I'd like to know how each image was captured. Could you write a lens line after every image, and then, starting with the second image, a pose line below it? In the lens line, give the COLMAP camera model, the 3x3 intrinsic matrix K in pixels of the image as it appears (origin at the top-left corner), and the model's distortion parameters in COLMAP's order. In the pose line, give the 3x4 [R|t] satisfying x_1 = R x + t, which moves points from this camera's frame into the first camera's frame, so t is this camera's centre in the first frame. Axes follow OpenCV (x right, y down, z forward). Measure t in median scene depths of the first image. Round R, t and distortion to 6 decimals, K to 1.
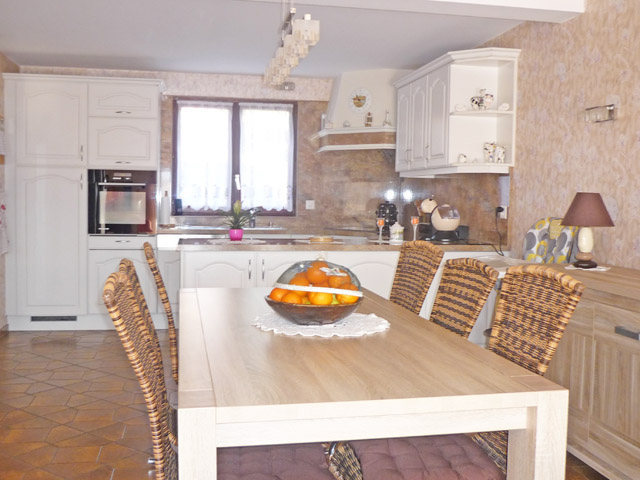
lens RADIAL K [[685.7, 0, 320.0], [0, 685.7, 240.0], [0, 0, 1]] dist [-0.100177, 0.140897]
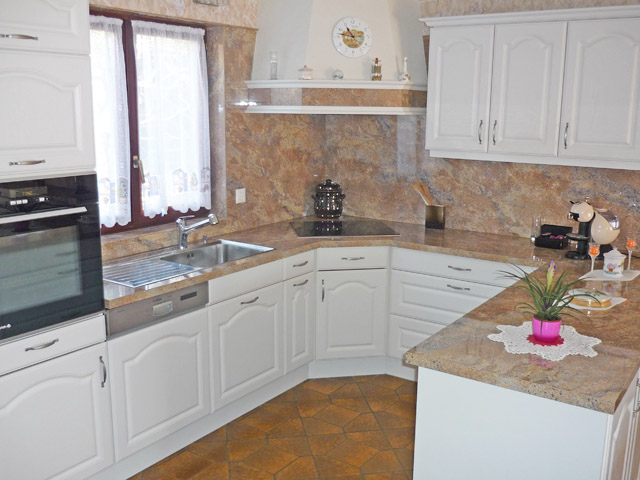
lens RADIAL K [[685.7, 0, 320.0], [0, 685.7, 240.0], [0, 0, 1]] dist [-0.100177, 0.140897]
pose [[0.707838, -0.148155, 0.690663, -0.410499], [0.043341, 0.985024, 0.166880, -0.115507], [-0.705044, -0.088190, 0.703659, 0.513294]]
